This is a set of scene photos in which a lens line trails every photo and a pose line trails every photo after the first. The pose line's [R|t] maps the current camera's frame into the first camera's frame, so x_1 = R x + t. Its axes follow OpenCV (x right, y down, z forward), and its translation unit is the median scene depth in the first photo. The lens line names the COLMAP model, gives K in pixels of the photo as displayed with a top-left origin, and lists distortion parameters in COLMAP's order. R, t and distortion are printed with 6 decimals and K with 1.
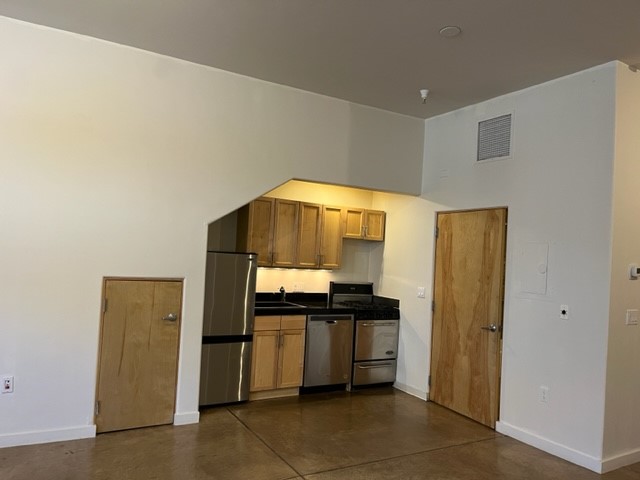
lens RADIAL K [[485.2, 0, 316.1], [0, 485.2, 245.7], [0, 0, 1]] dist [0.056481, -0.073037]
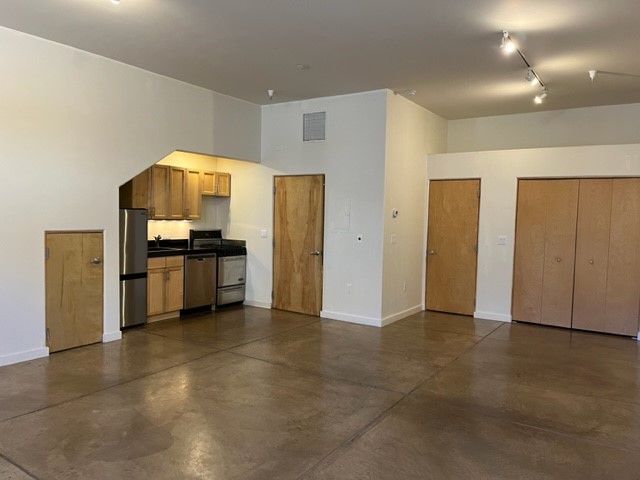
lens RADIAL K [[485.2, 0, 316.1], [0, 485.2, 245.7], [0, 0, 1]] dist [0.056481, -0.073037]
pose [[0.893204, -0.061346, 0.445447, -0.298705], [0.015858, 0.994331, 0.105139, -0.014933], [-0.449372, -0.086846, 0.889114, -0.334138]]
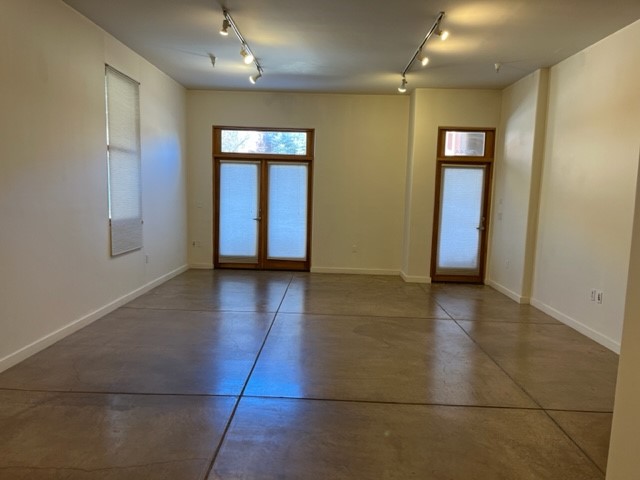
lens RADIAL K [[485.2, 0, 316.1], [0, 485.2, 245.7], [0, 0, 1]] dist [0.056481, -0.073037]
pose [[-0.516152, 0.030192, -0.855965, 0.727133], [-0.038803, 0.997528, 0.058584, 0.061622], [0.855617, 0.063453, -0.513705, 0.744508]]
